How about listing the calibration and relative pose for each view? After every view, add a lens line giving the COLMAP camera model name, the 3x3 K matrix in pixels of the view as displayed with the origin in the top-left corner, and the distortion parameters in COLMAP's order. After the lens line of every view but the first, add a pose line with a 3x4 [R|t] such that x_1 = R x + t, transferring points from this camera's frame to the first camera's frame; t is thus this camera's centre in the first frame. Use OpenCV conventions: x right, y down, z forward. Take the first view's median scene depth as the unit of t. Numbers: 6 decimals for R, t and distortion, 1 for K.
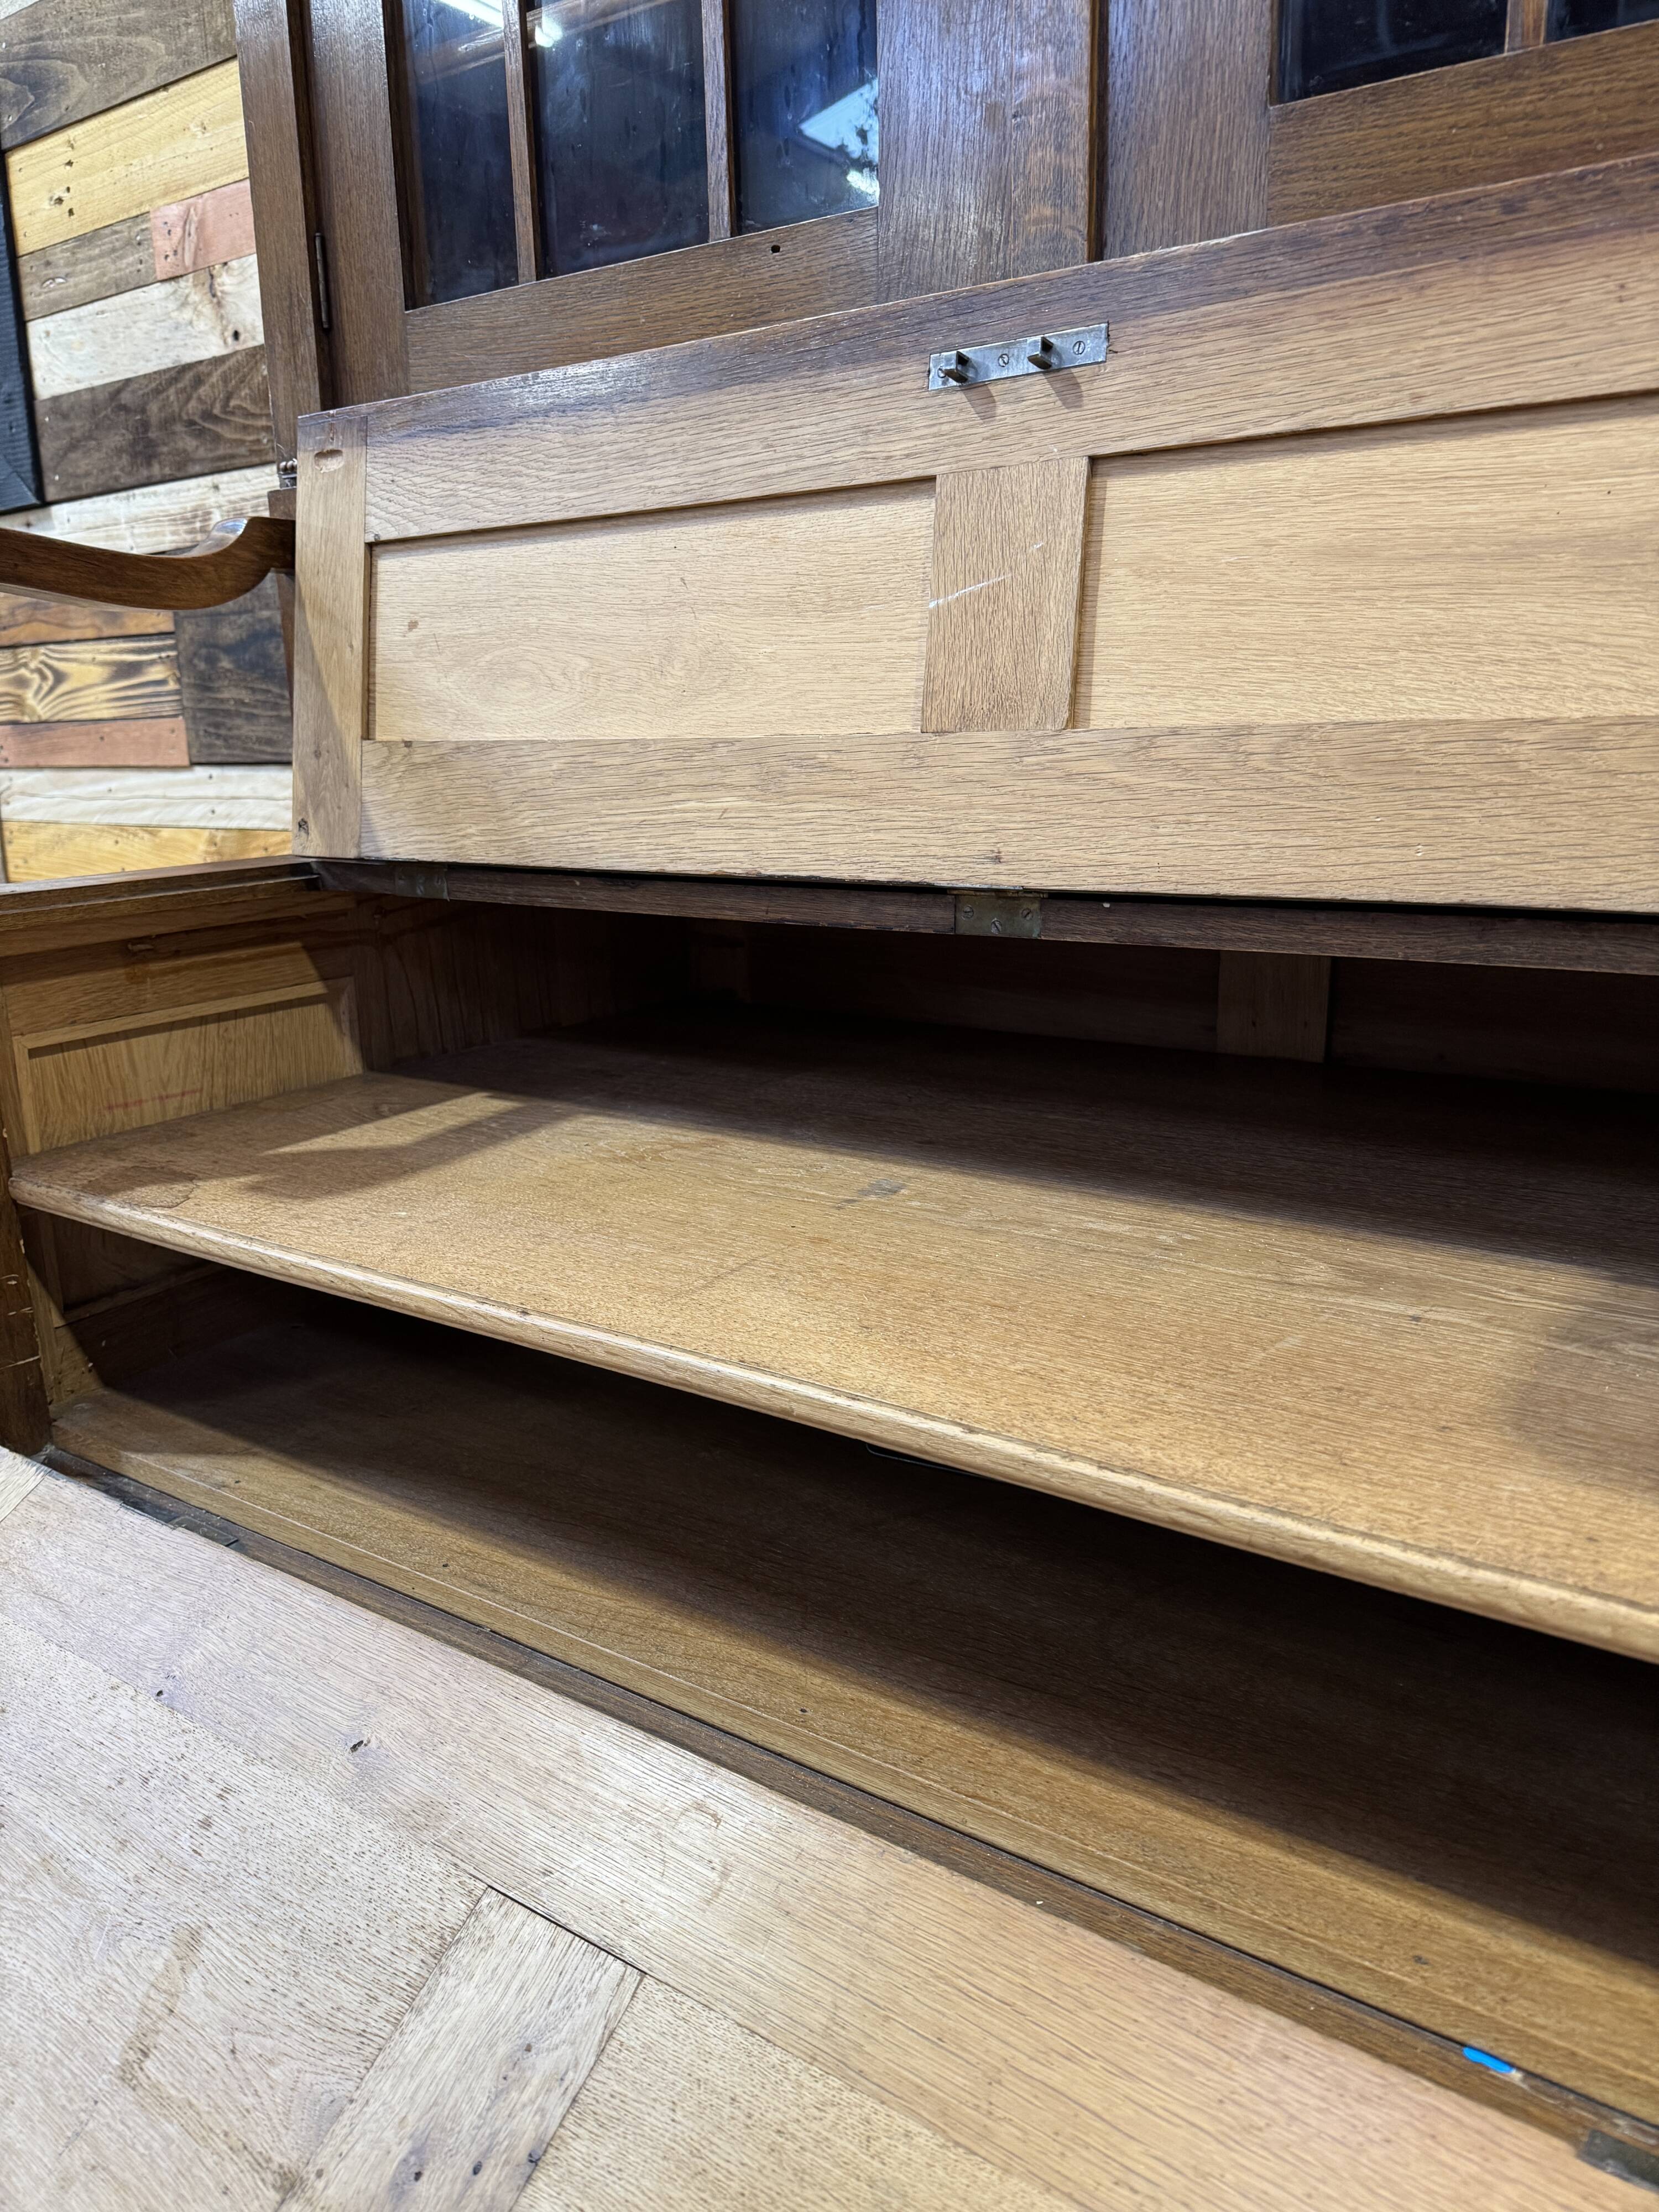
lens RADIAL K [[1575.6, 0, 810.6], [0, 1575.6, 1096.8], [0, 0, 1]] dist [0.014042, -0.020948]
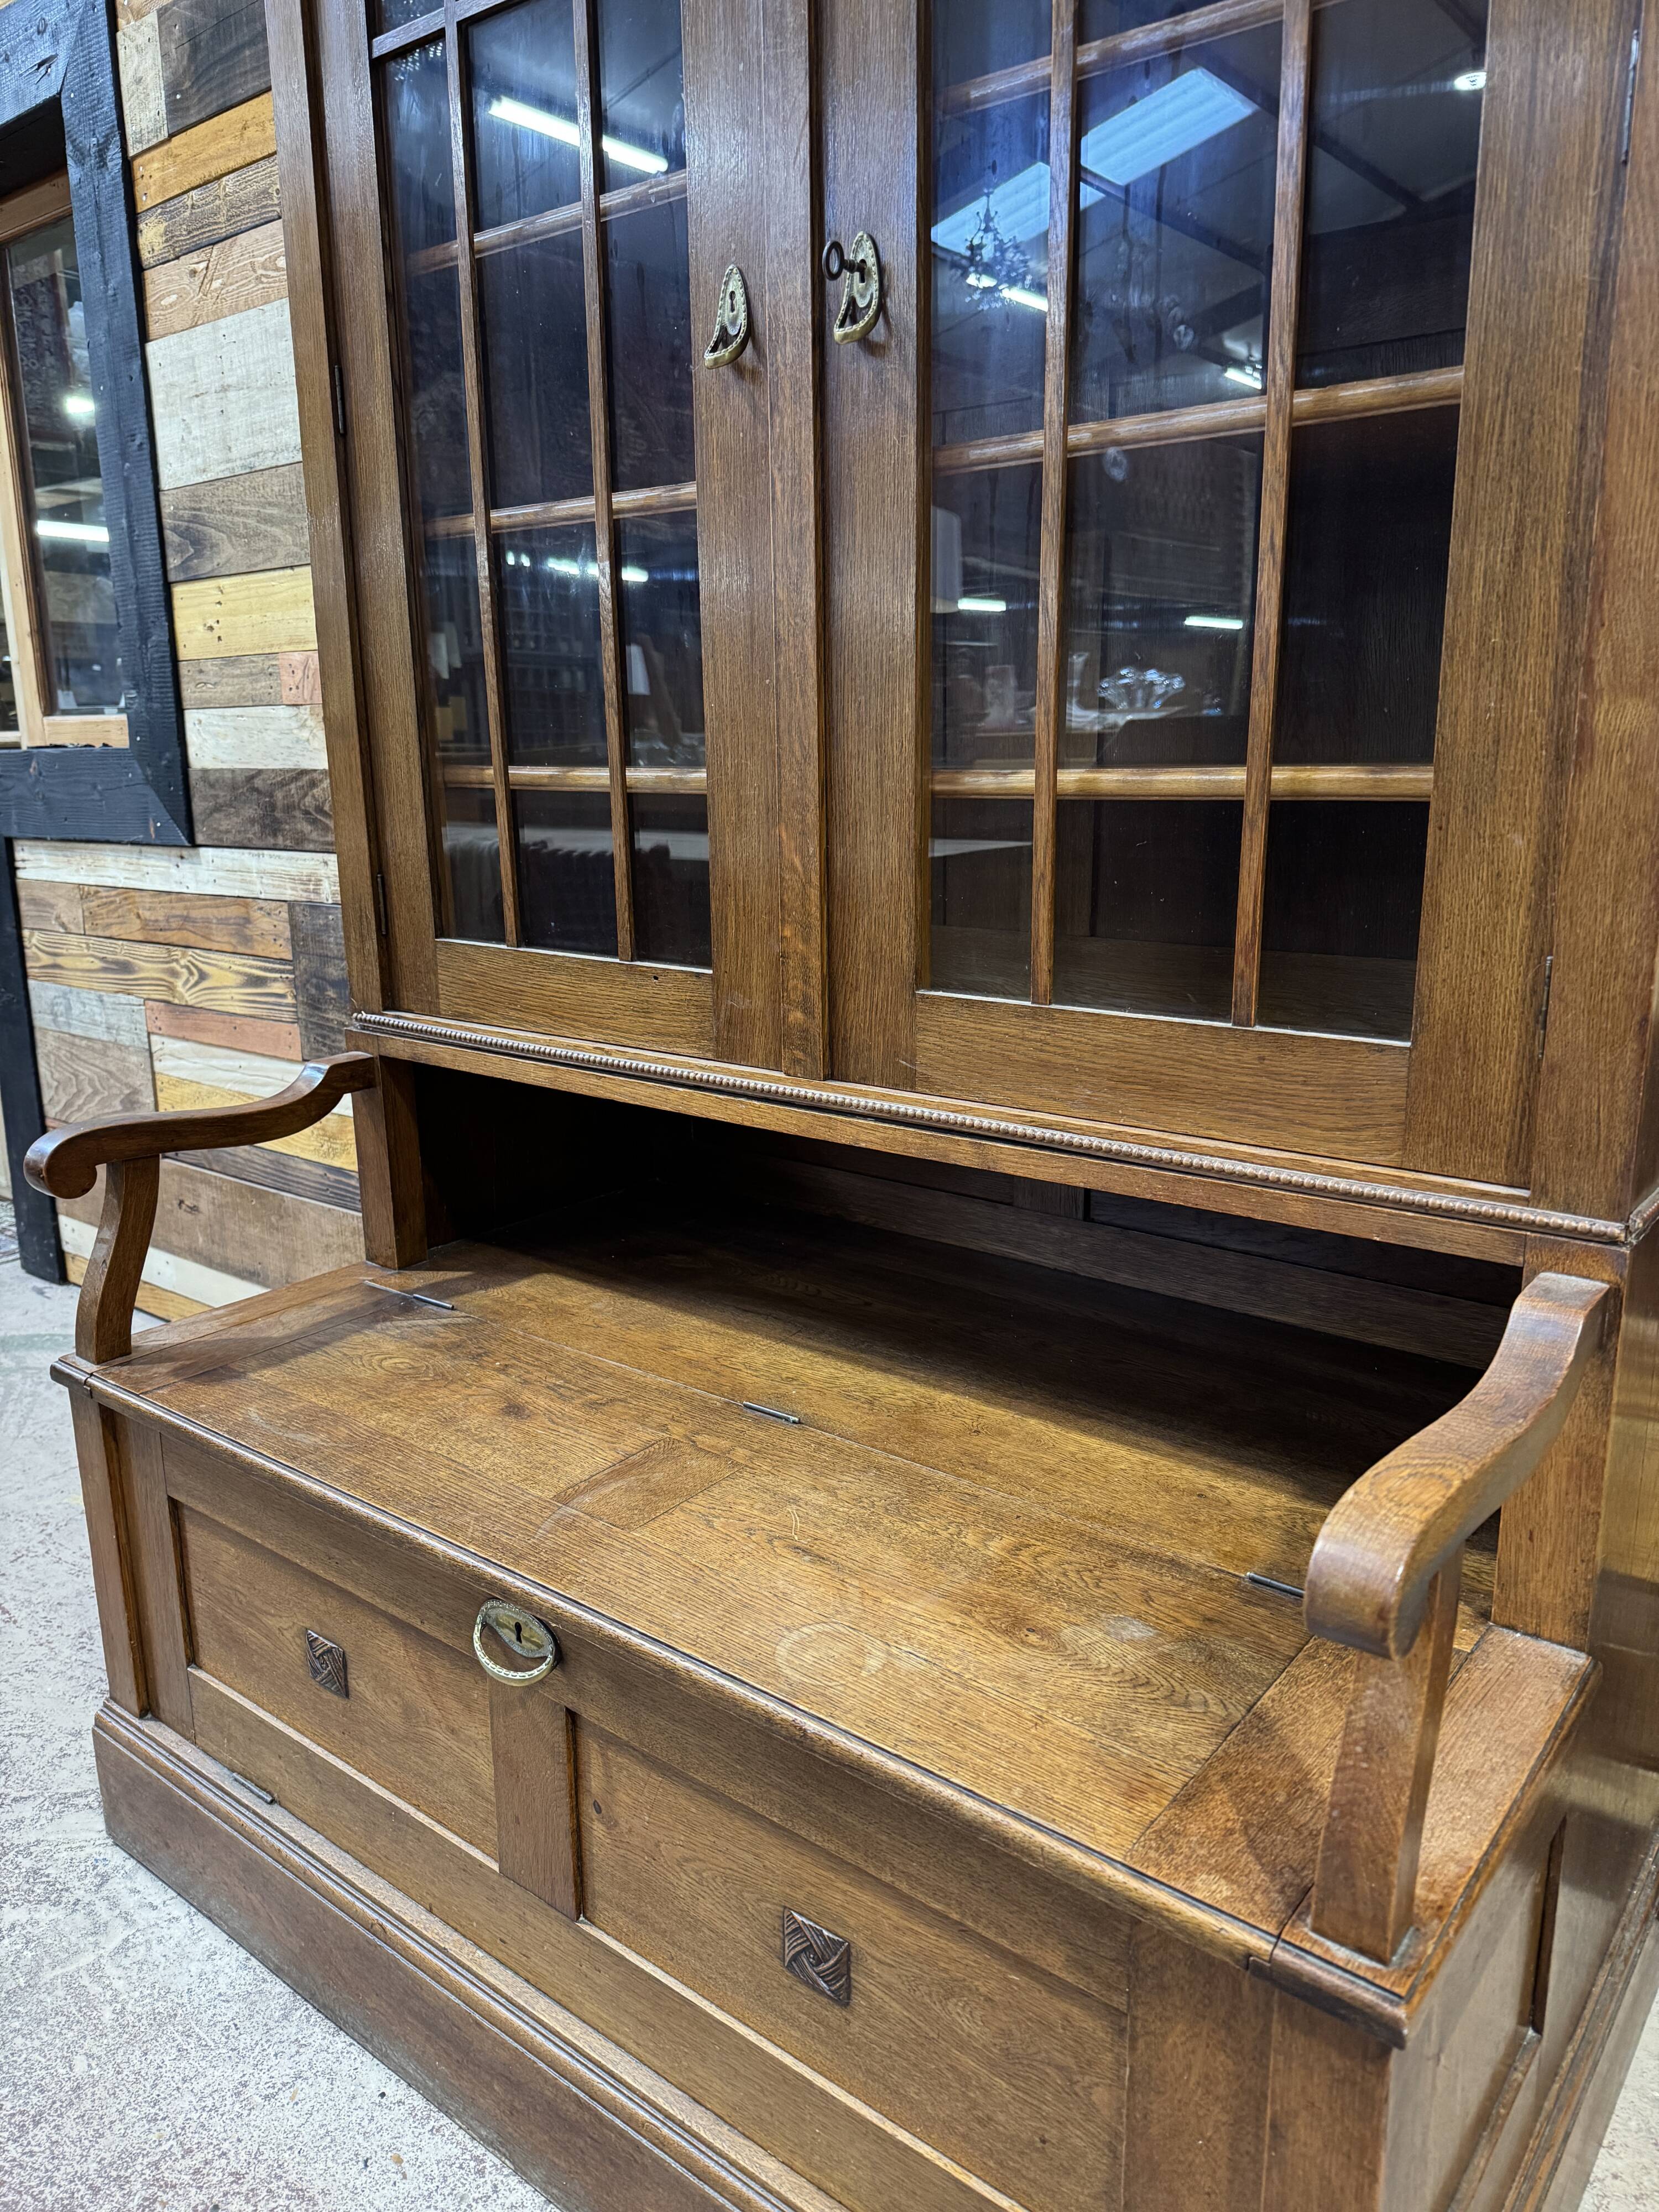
lens RADIAL K [[1575.6, 0, 835.5], [0, 1575.6, 1116.5], [0, 0, 1]] dist [0.014042, -0.020948]
pose [[0.997892, 0.026335, -0.059316, 0.123063], [-0.026063, 0.999646, 0.005354, -0.204009], [0.059436, -0.003797, 0.998225, -0.265392]]
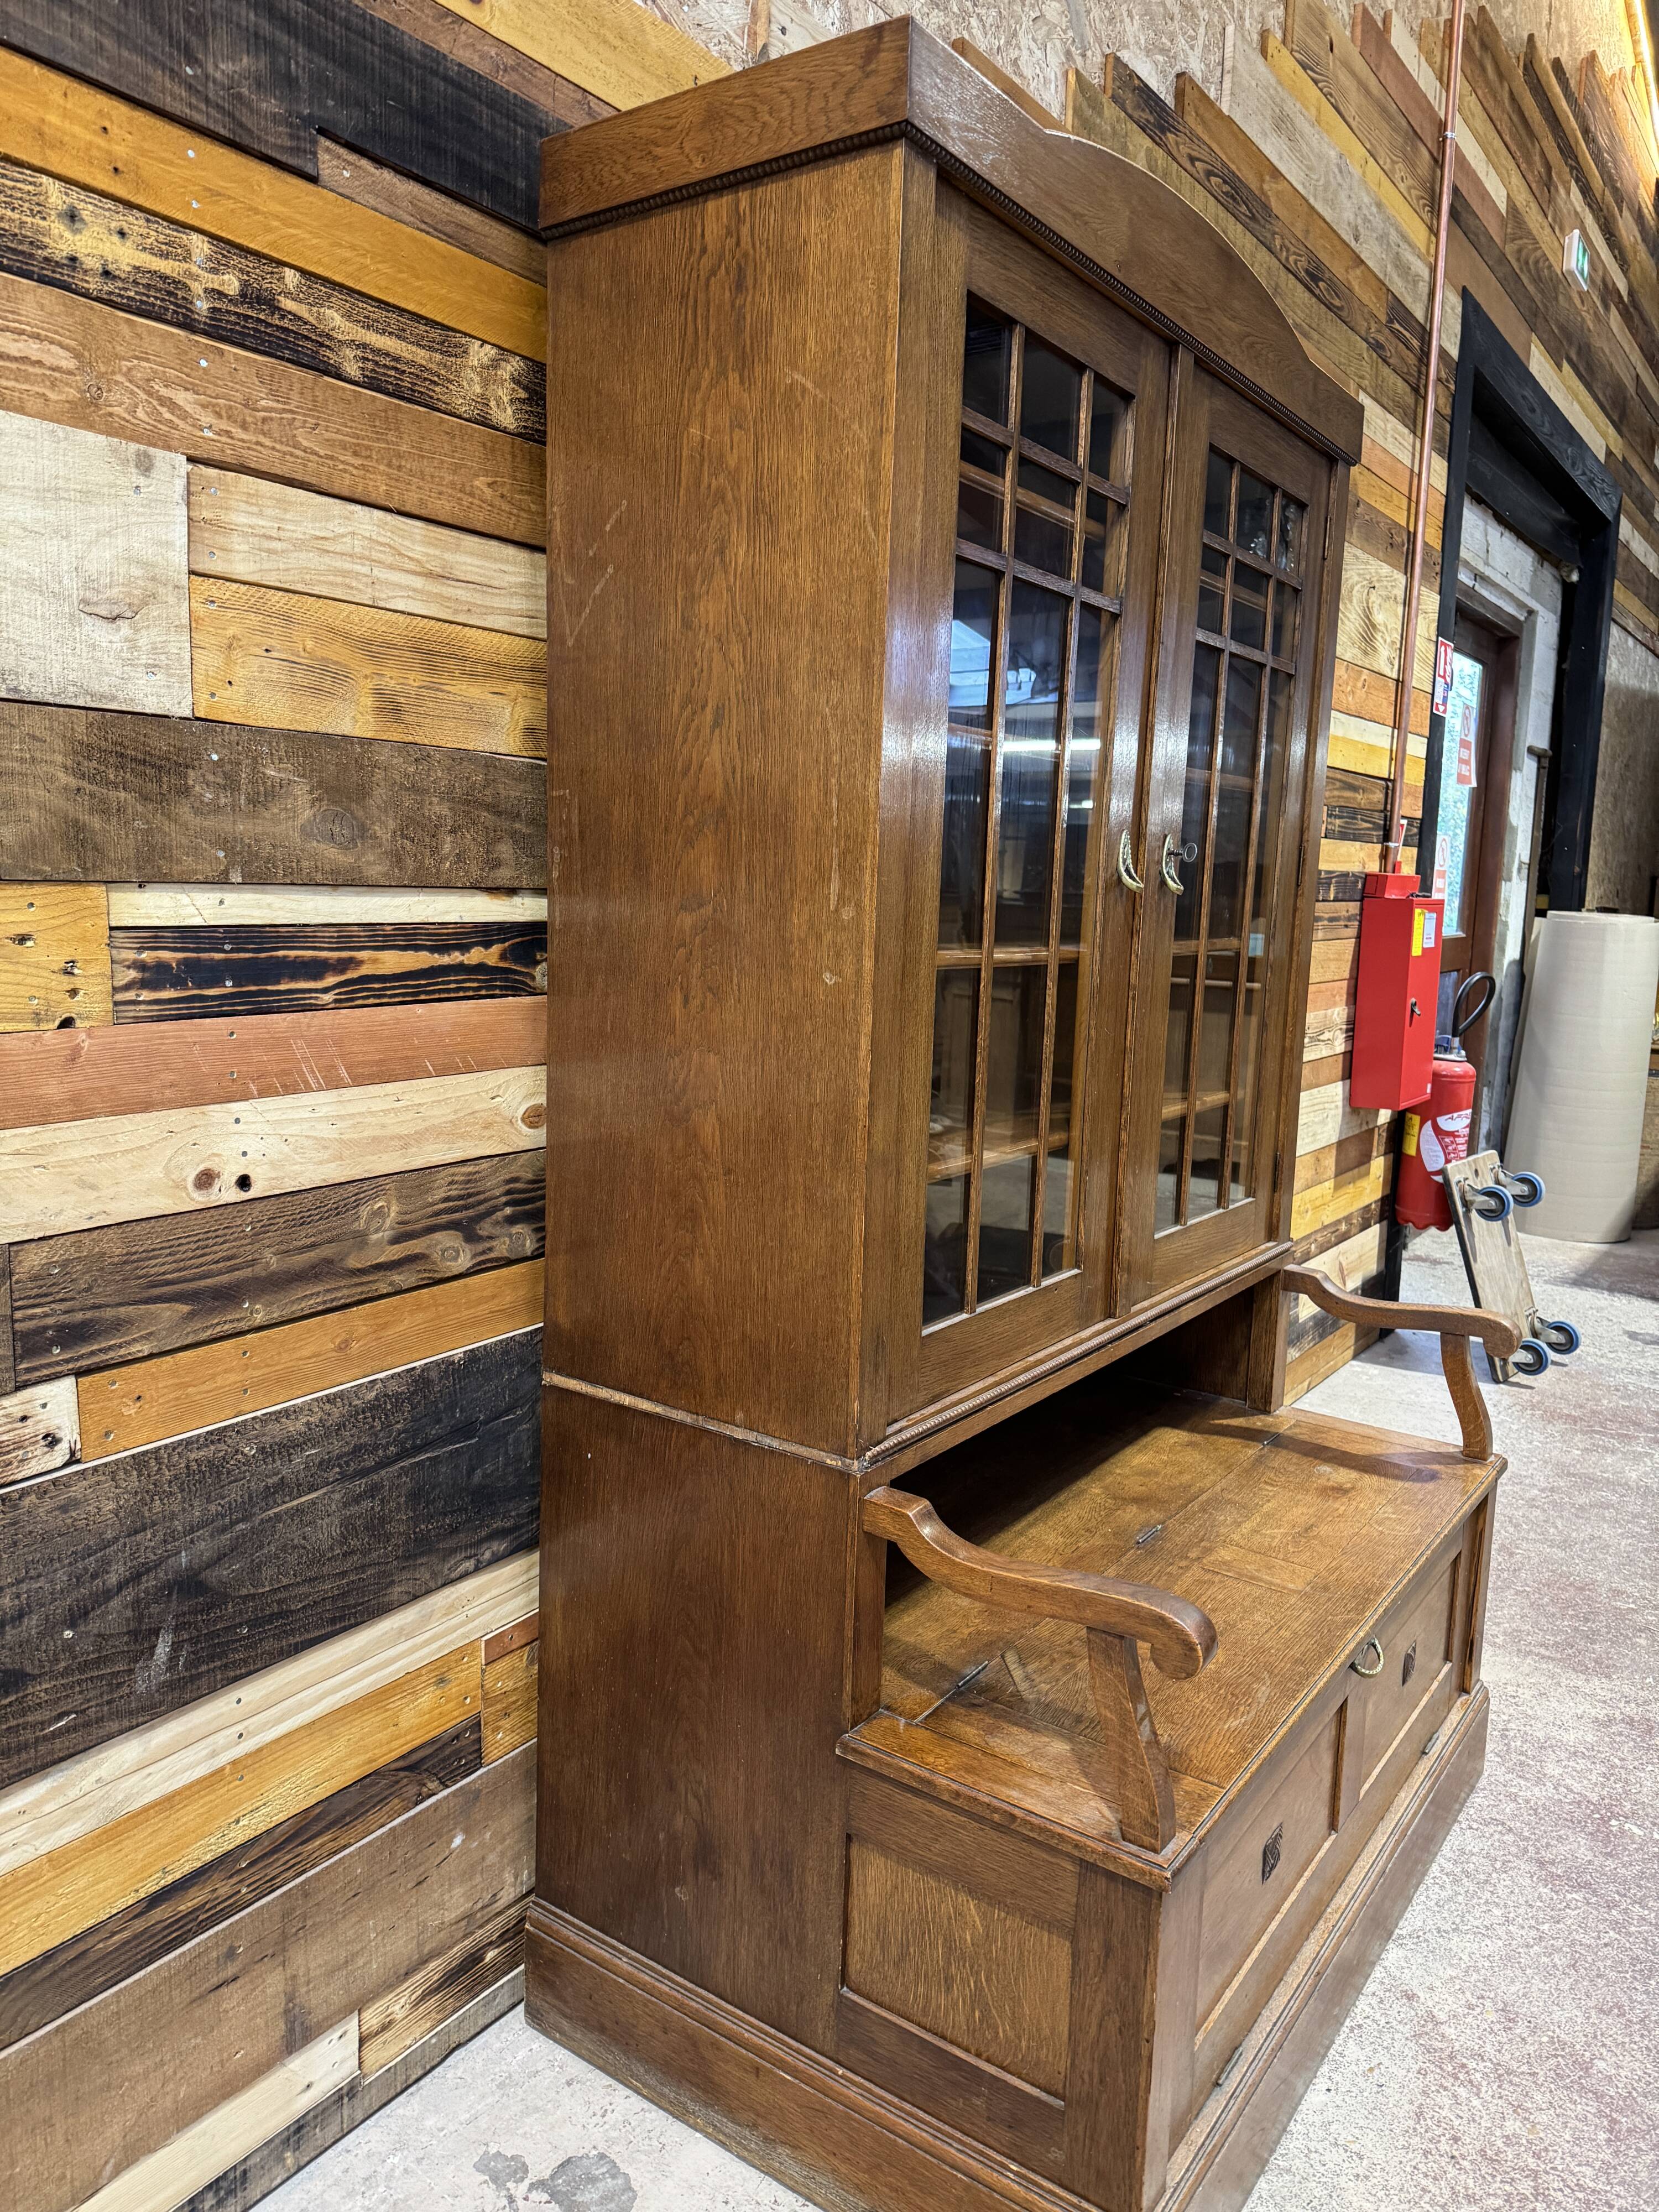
lens RADIAL K [[1575.6, 0, 836.9], [0, 1575.6, 1097.1], [0, 0, 1]] dist [0.014042, -0.020948]
pose [[-0.000550, -0.116606, 0.993178, -1.018904], [0.200714, 0.972954, 0.114343, -0.535695], [-0.979650, 0.199408, 0.022869, 0.582953]]
